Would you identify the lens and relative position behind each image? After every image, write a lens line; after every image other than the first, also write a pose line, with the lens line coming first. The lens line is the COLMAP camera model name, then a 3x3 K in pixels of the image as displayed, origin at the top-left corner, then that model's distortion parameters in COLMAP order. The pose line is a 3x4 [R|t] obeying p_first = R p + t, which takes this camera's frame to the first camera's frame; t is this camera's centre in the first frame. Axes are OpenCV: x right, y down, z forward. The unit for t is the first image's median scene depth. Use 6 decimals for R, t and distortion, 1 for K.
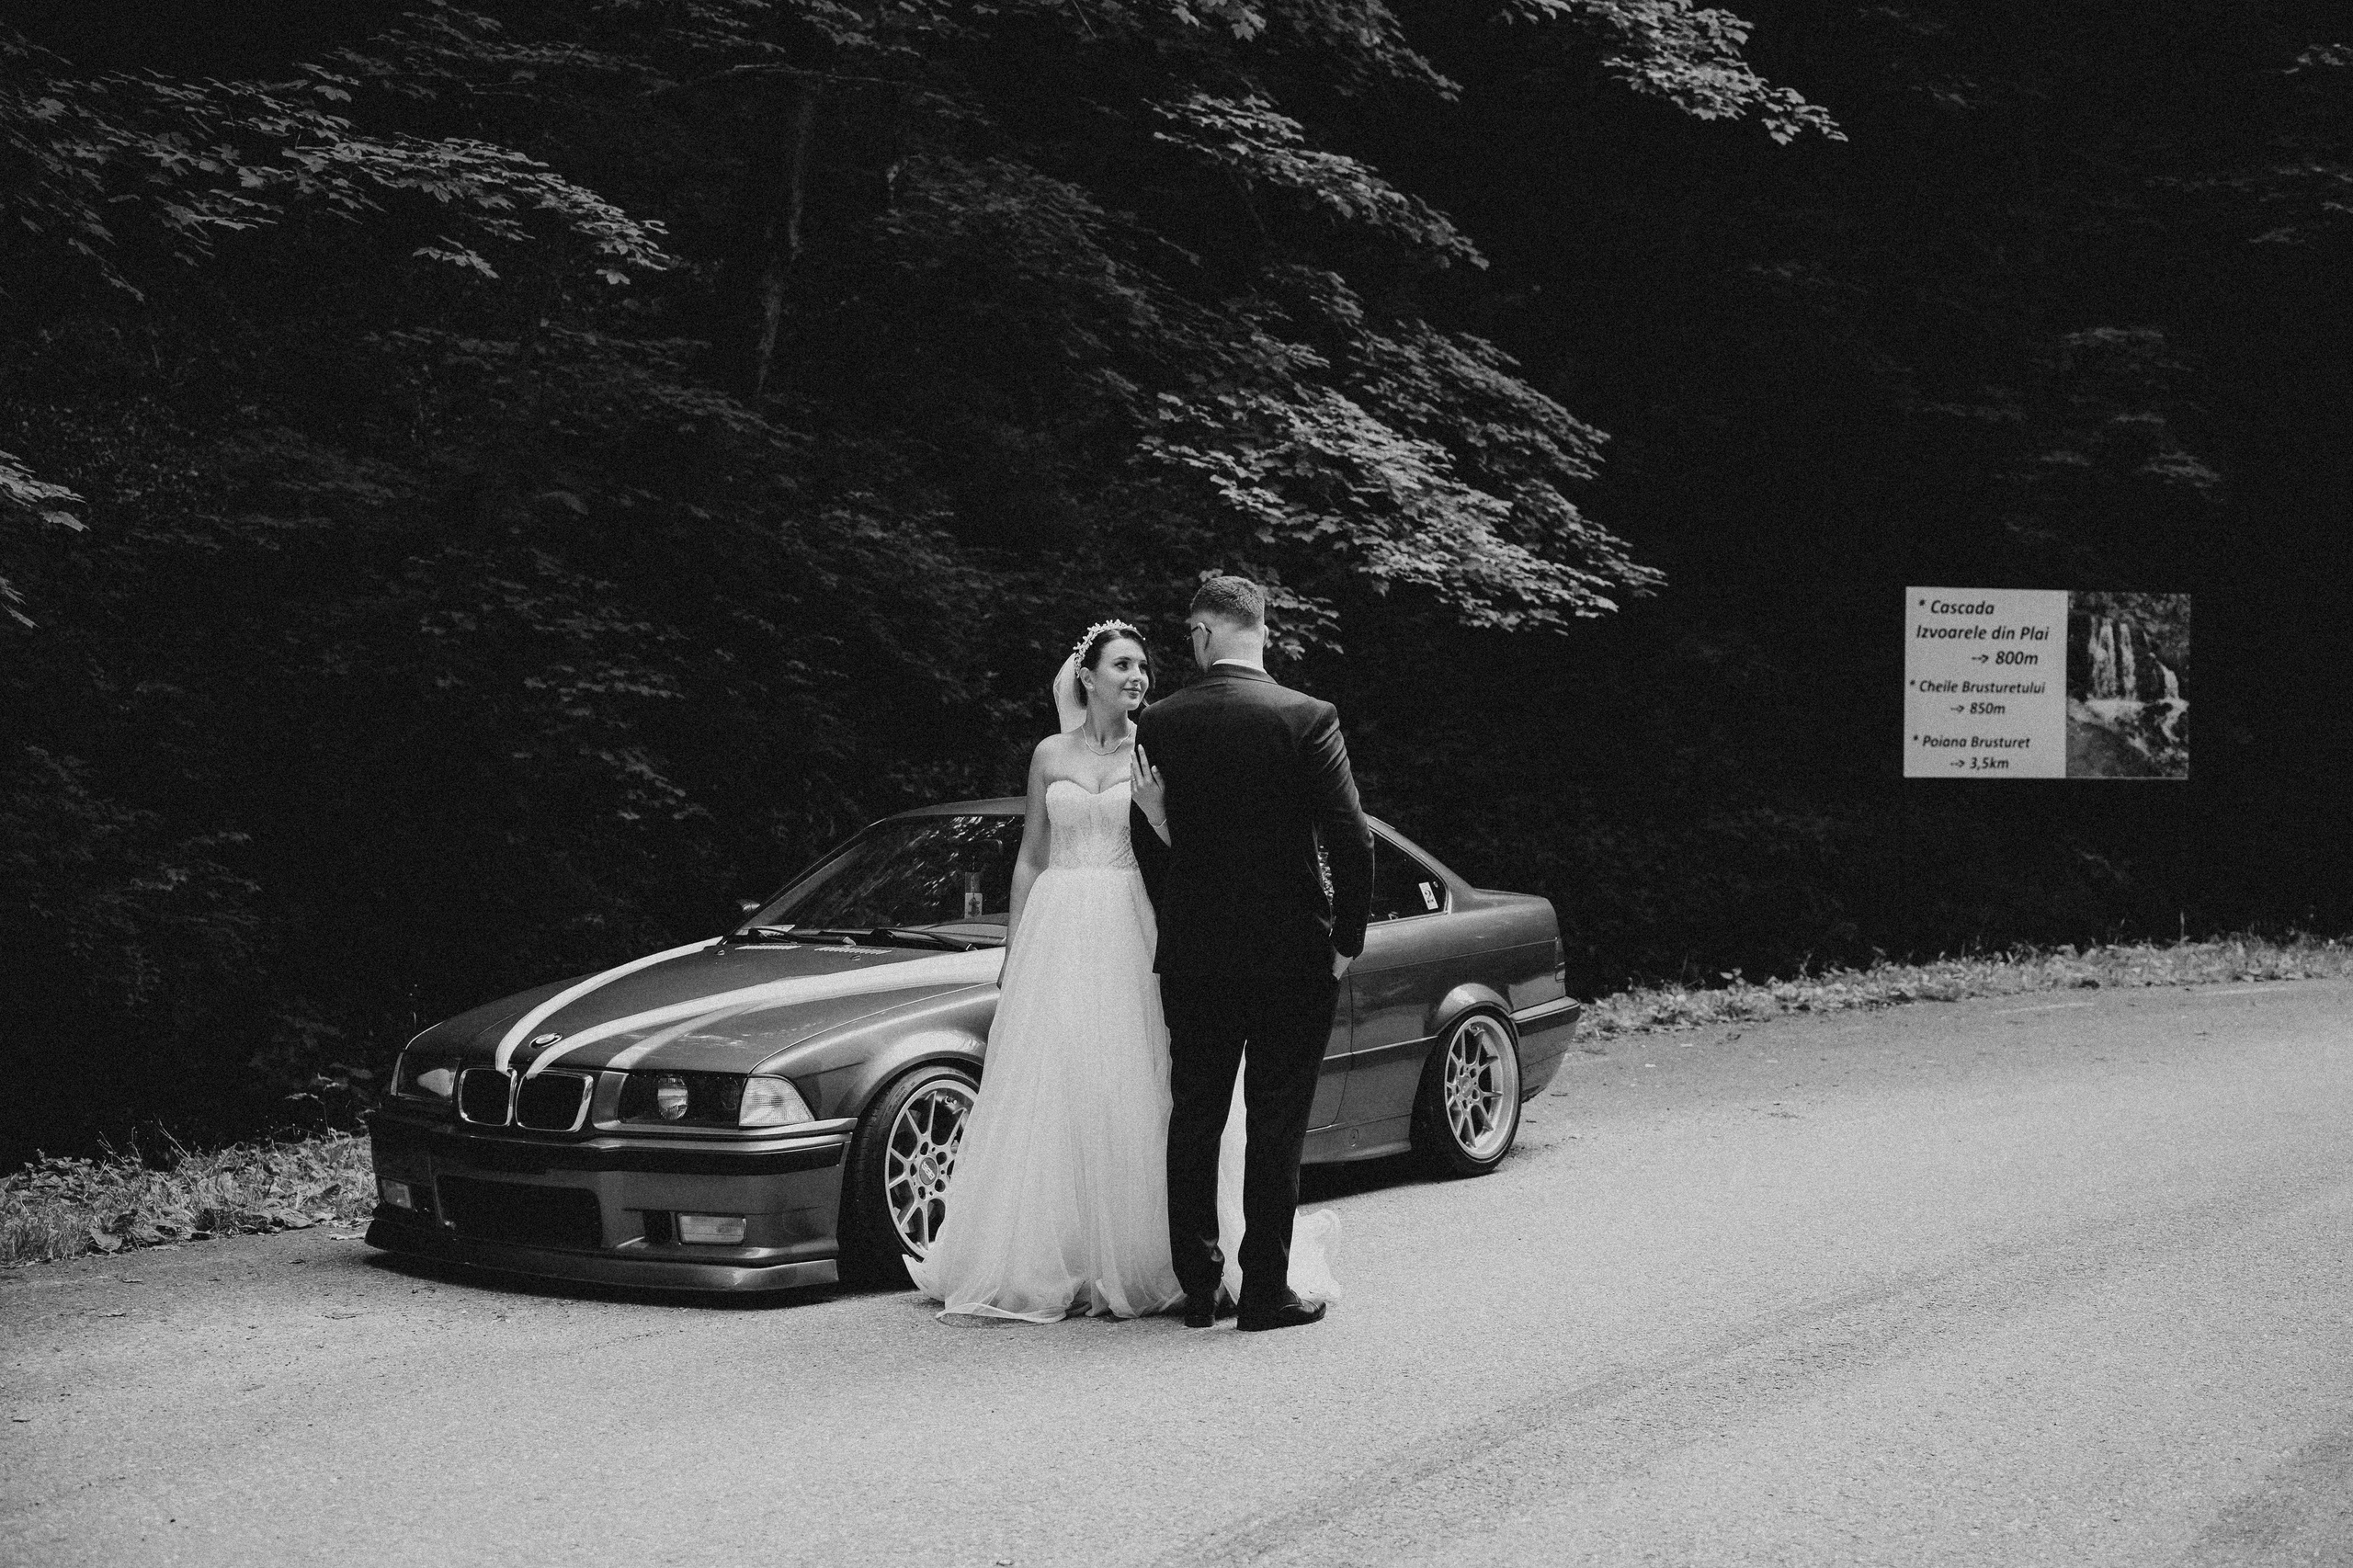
lens RADIAL K [[2839.8, 0, 1176.5], [0, 2839.8, 784.0], [0, 0, 1]] dist [0.013961, -0.013730]
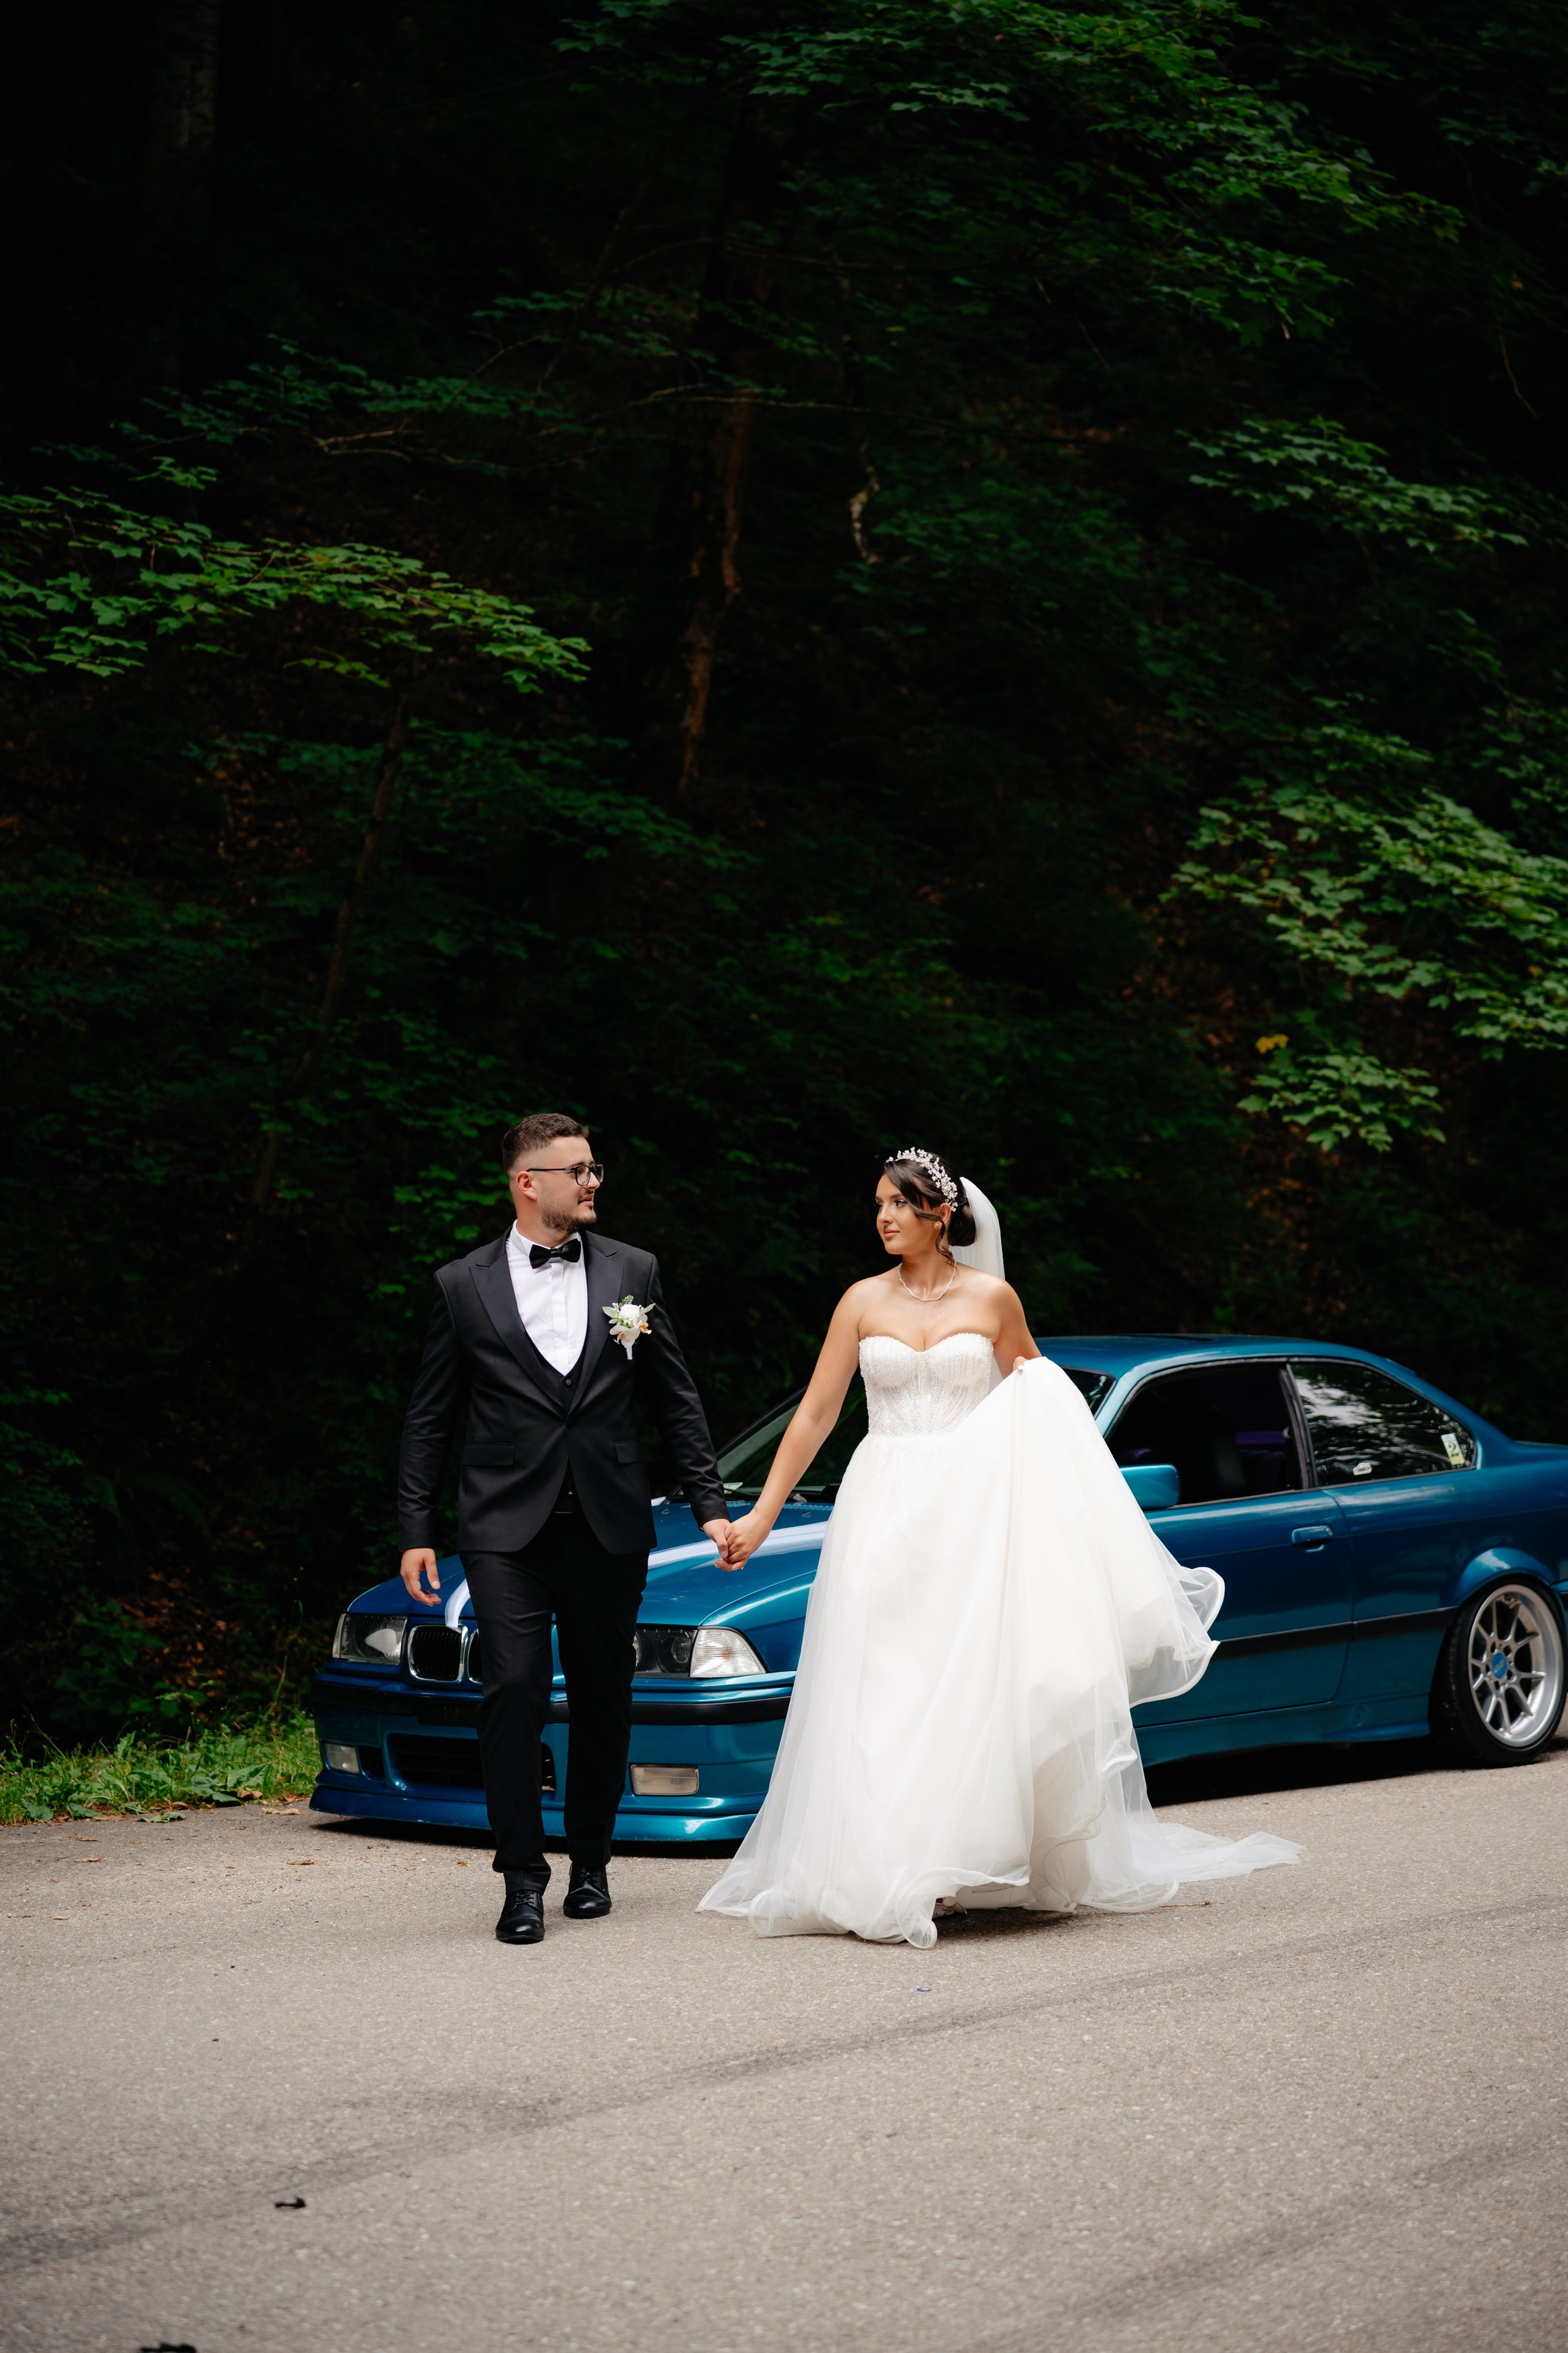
lens RADIAL K [[5043.4, 0, 784.0], [0, 5043.4, 1176.5], [0, 0, 1]] dist [-0.062292, -0.090311]
pose [[0.992312, -0.014236, -0.122942, 0.047601], [0.011462, 0.999664, -0.023243, -0.007149], [0.123232, 0.021655, 0.992142, -0.364535]]
